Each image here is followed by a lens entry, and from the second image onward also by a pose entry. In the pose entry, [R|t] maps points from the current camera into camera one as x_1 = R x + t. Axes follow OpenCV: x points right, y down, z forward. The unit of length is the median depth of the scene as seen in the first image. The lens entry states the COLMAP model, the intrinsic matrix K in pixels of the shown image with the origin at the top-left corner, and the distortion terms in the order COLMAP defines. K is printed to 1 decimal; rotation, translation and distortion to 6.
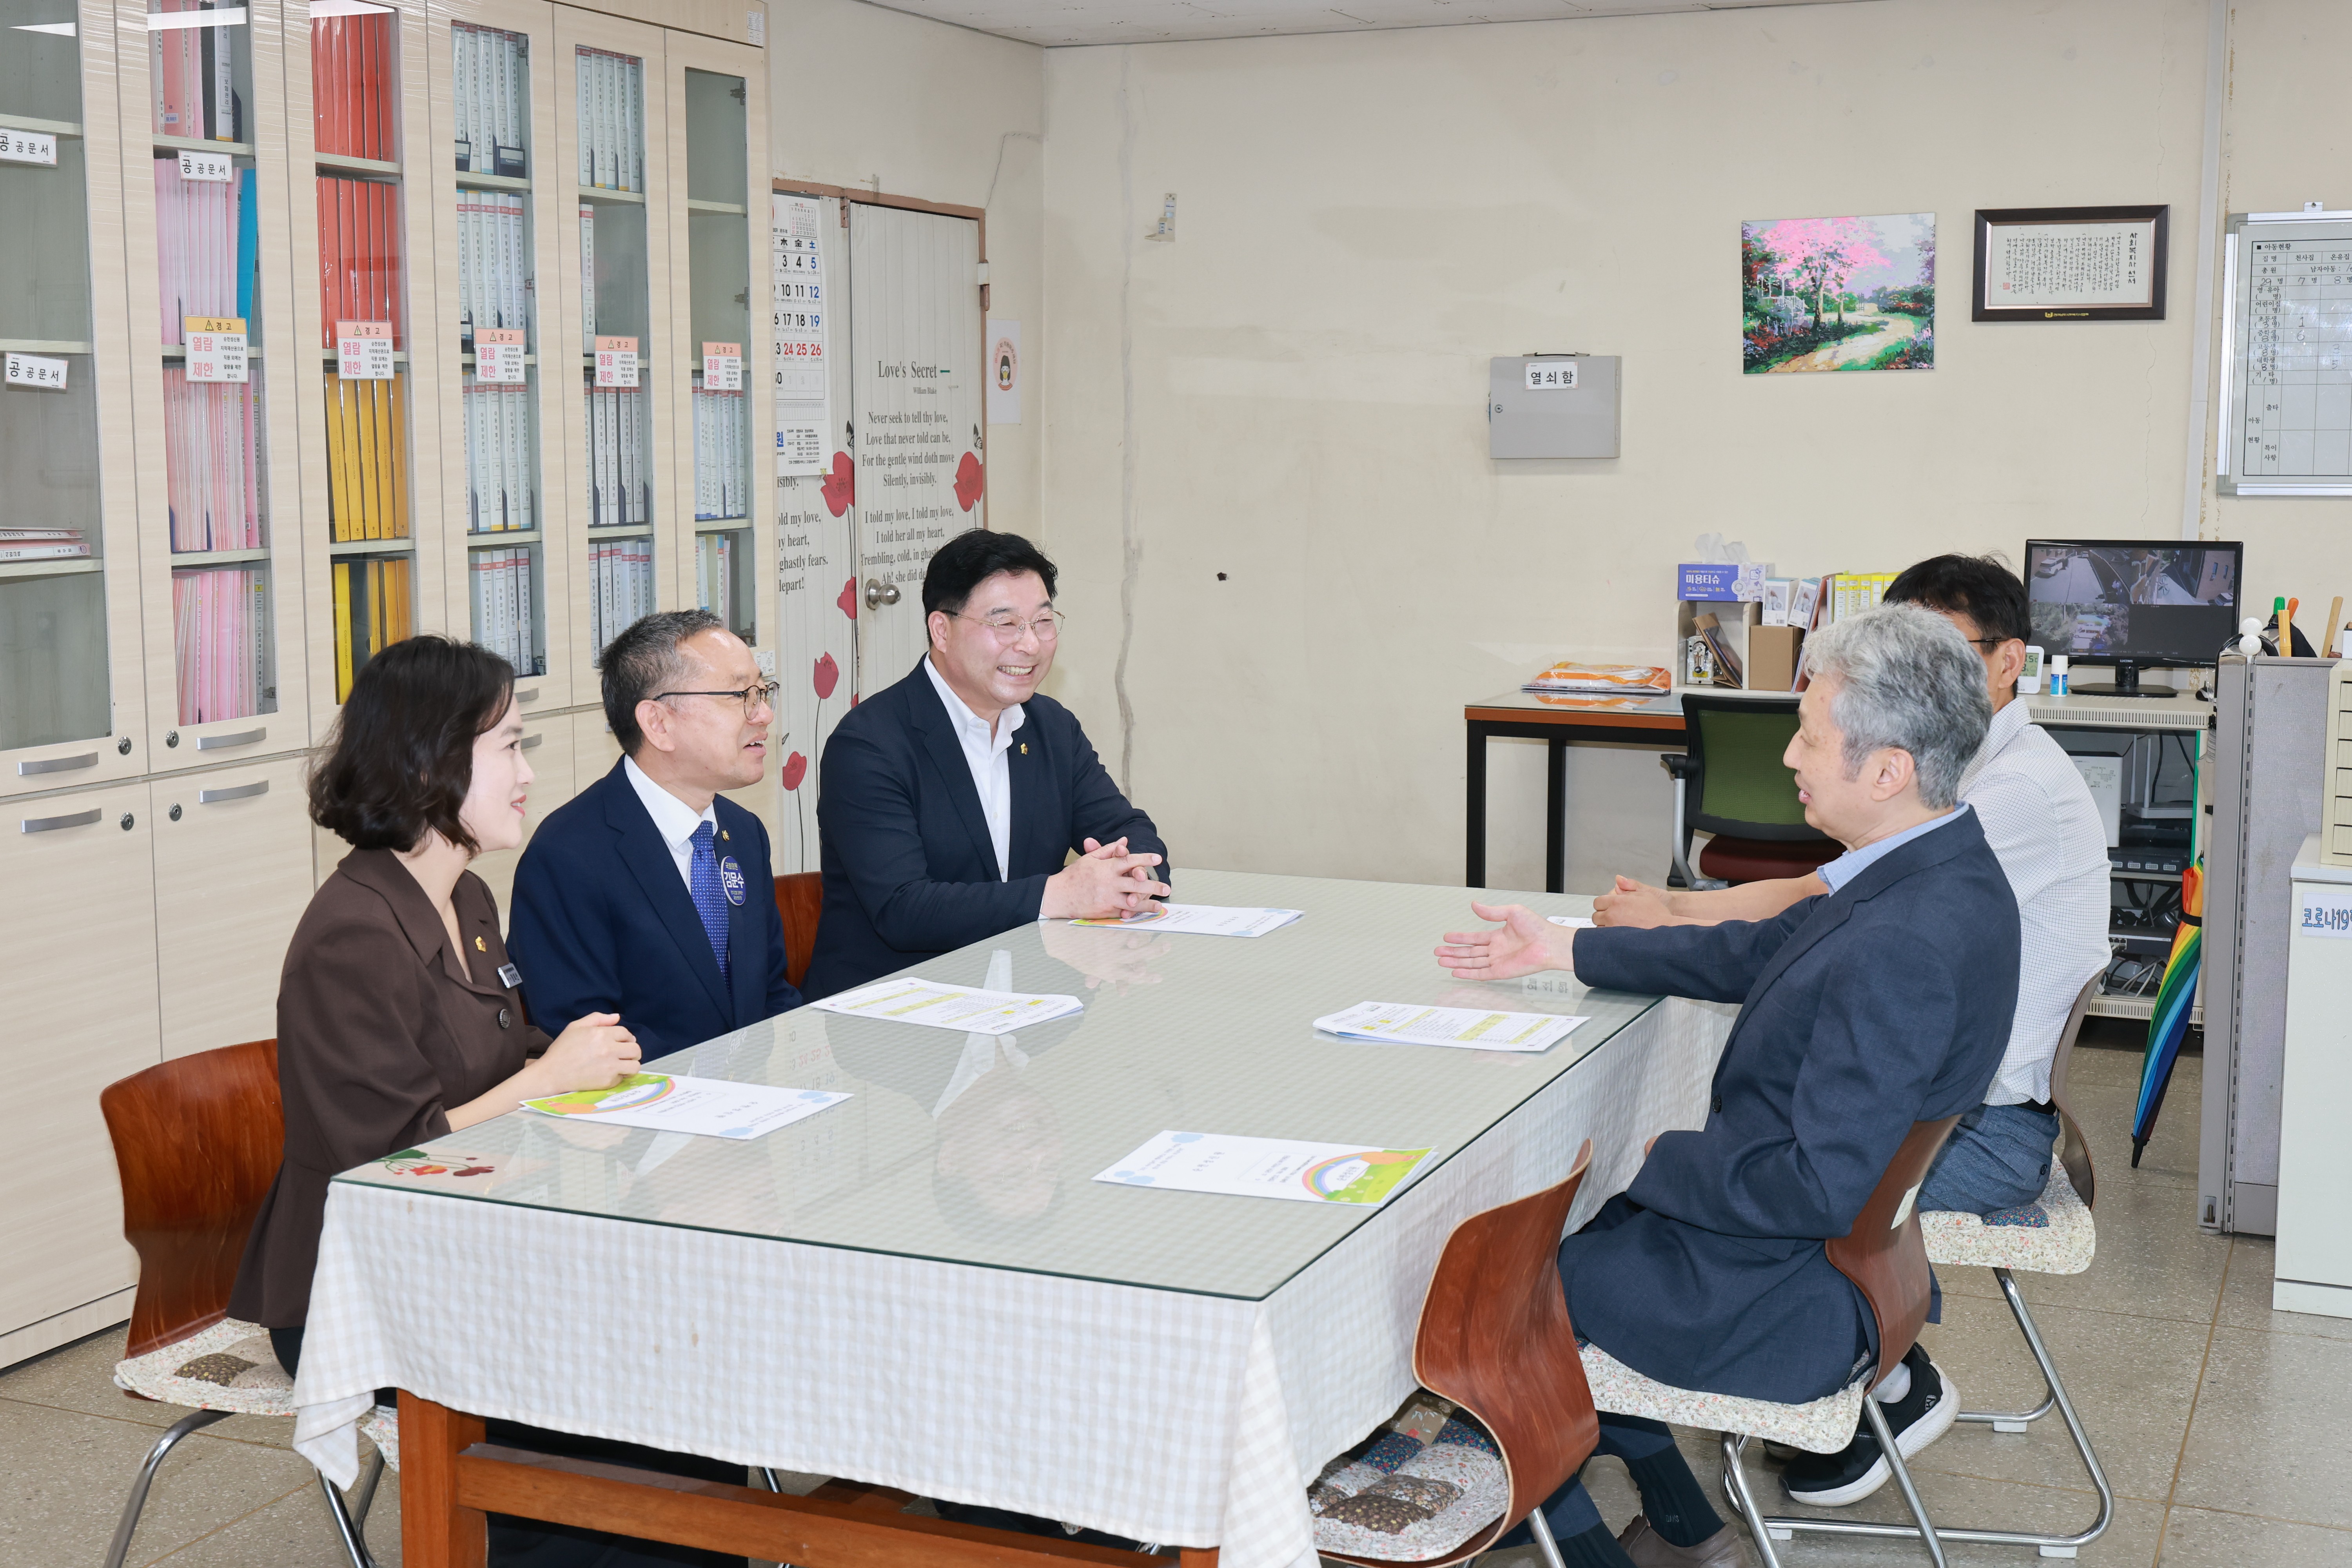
lens RADIAL K [[2923.3, 0, 1175.4], [0, 2923.3, 780.3], [0, 0, 1]] dist [-0.117698, 0.000000]
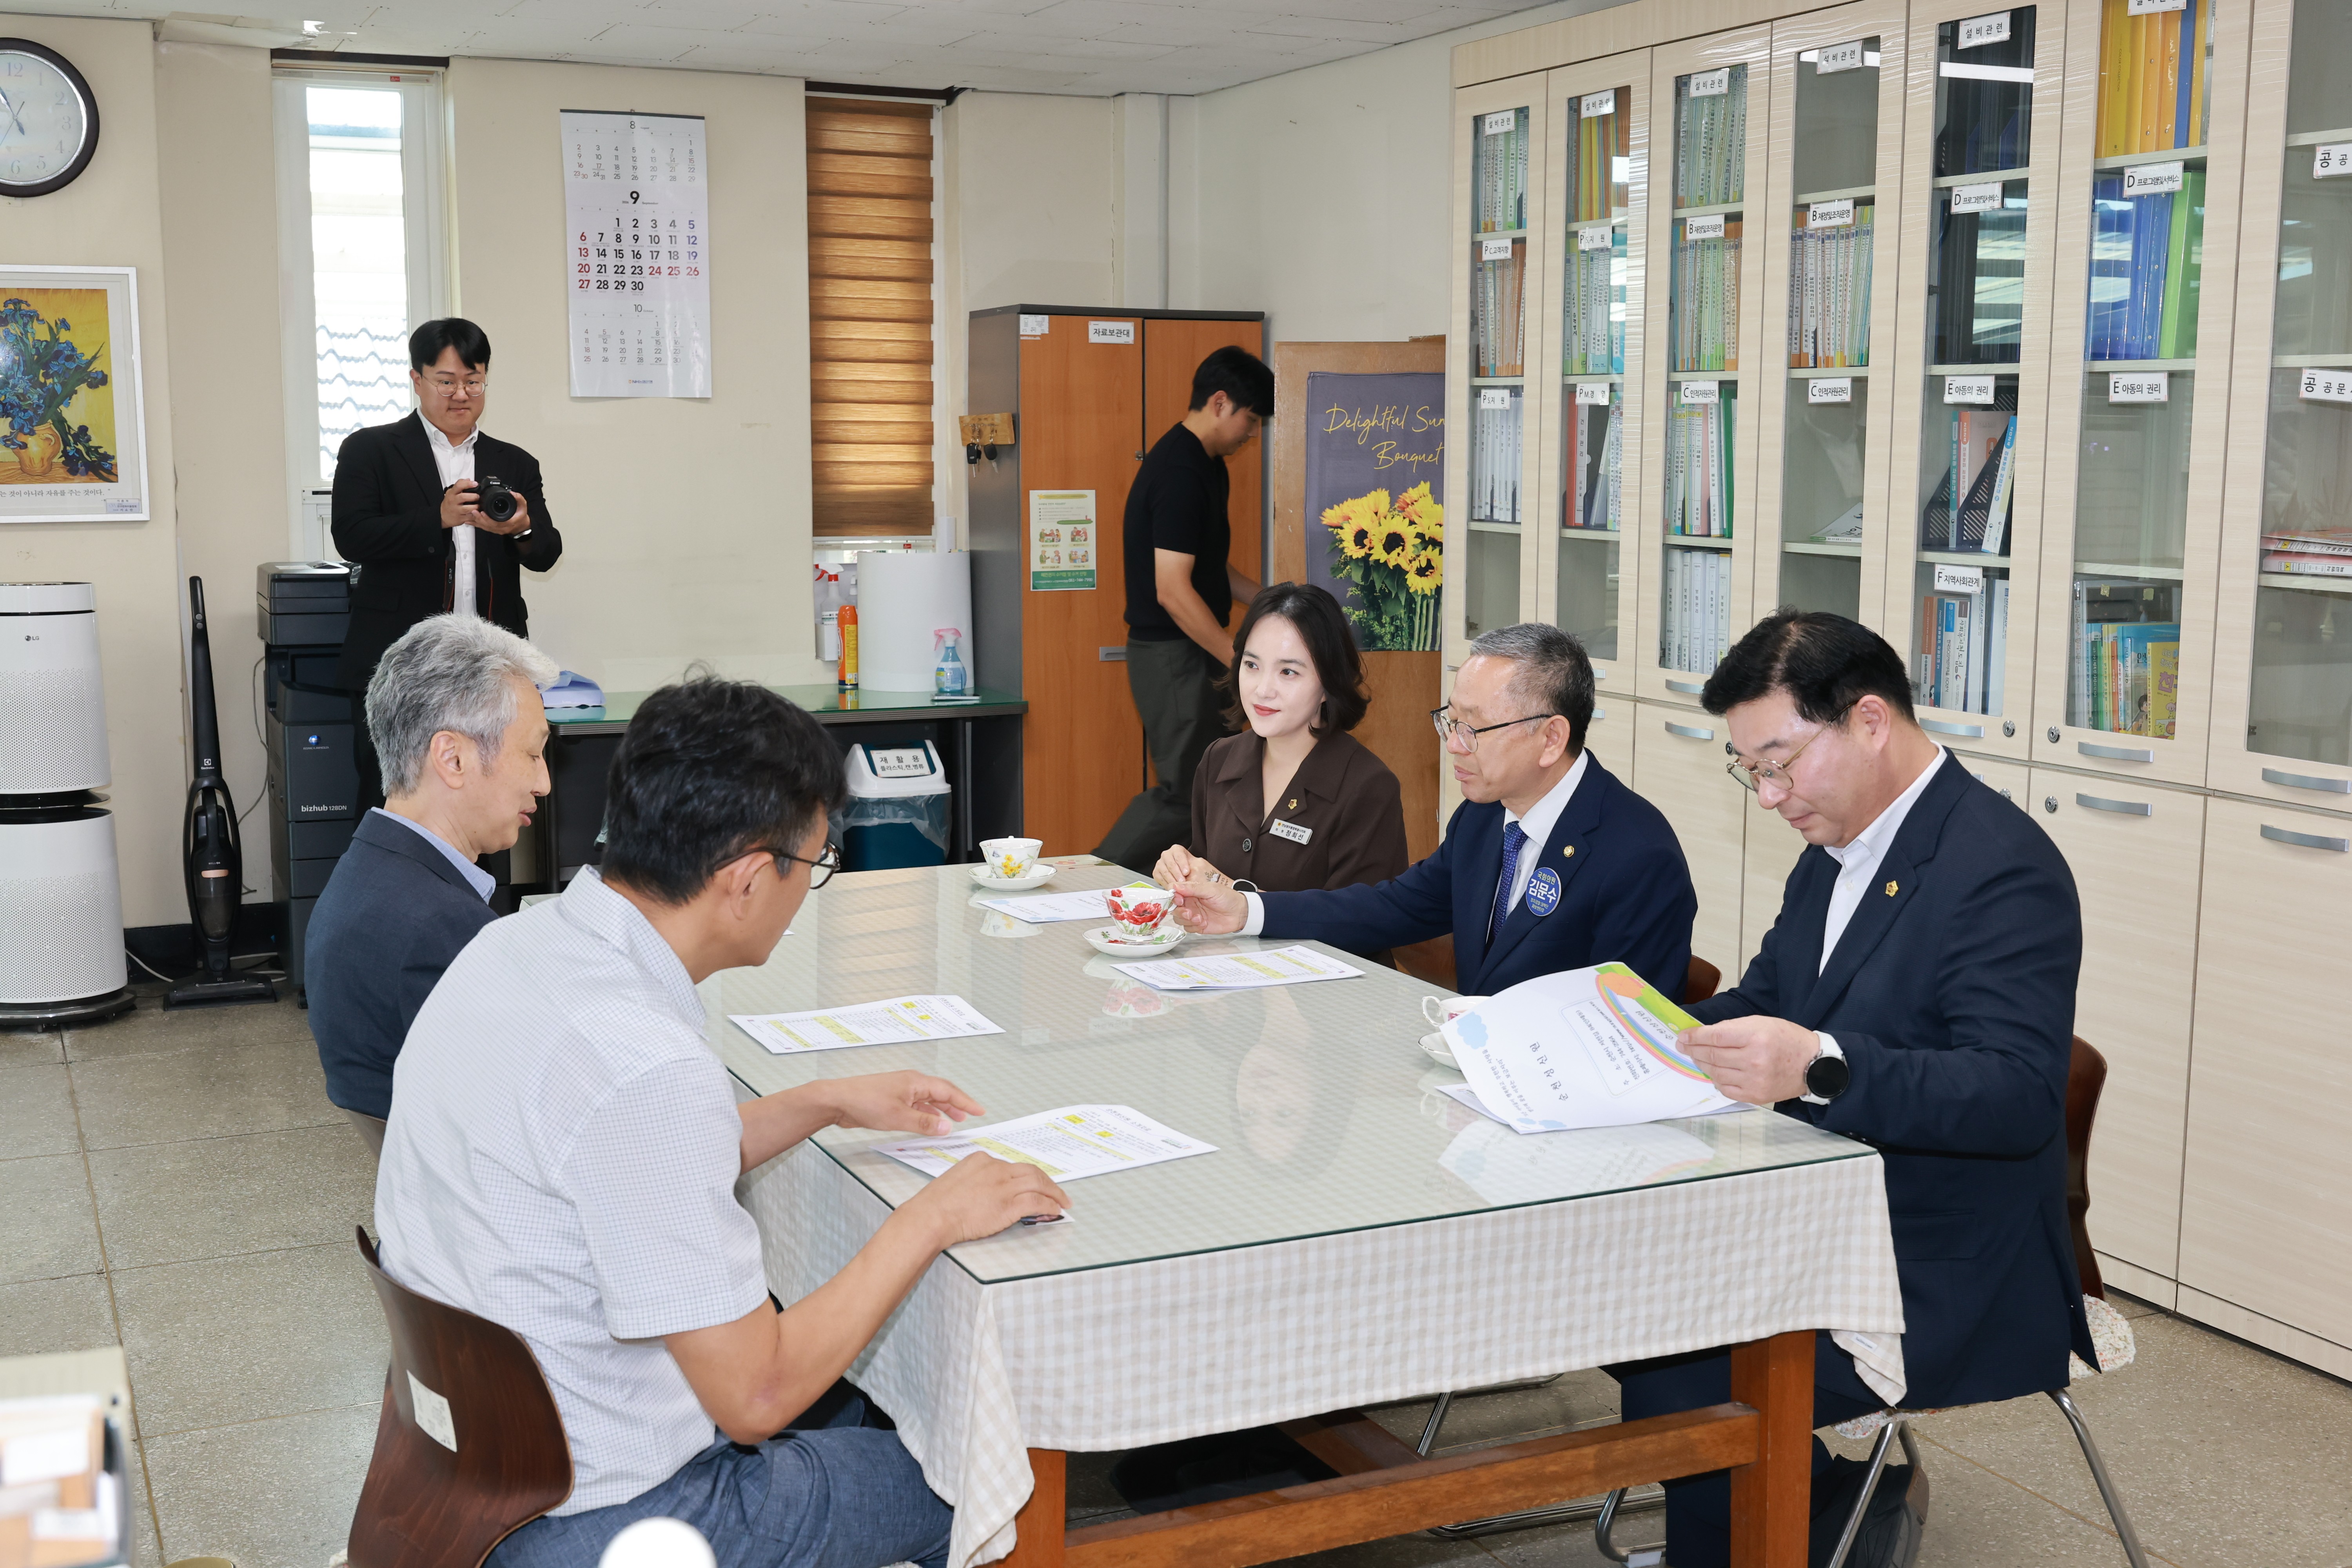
lens RADIAL K [[2617.1, 0, 1175.3], [0, 2617.1, 787.7], [0, 0, 1]] dist [0.015518, 0.000000]
pose [[-0.665049, 0.093680, -0.740901, 1.200896], [-0.101807, 0.971466, 0.214217, -0.346280], [0.739828, 0.217893, -0.636535, 2.811438]]
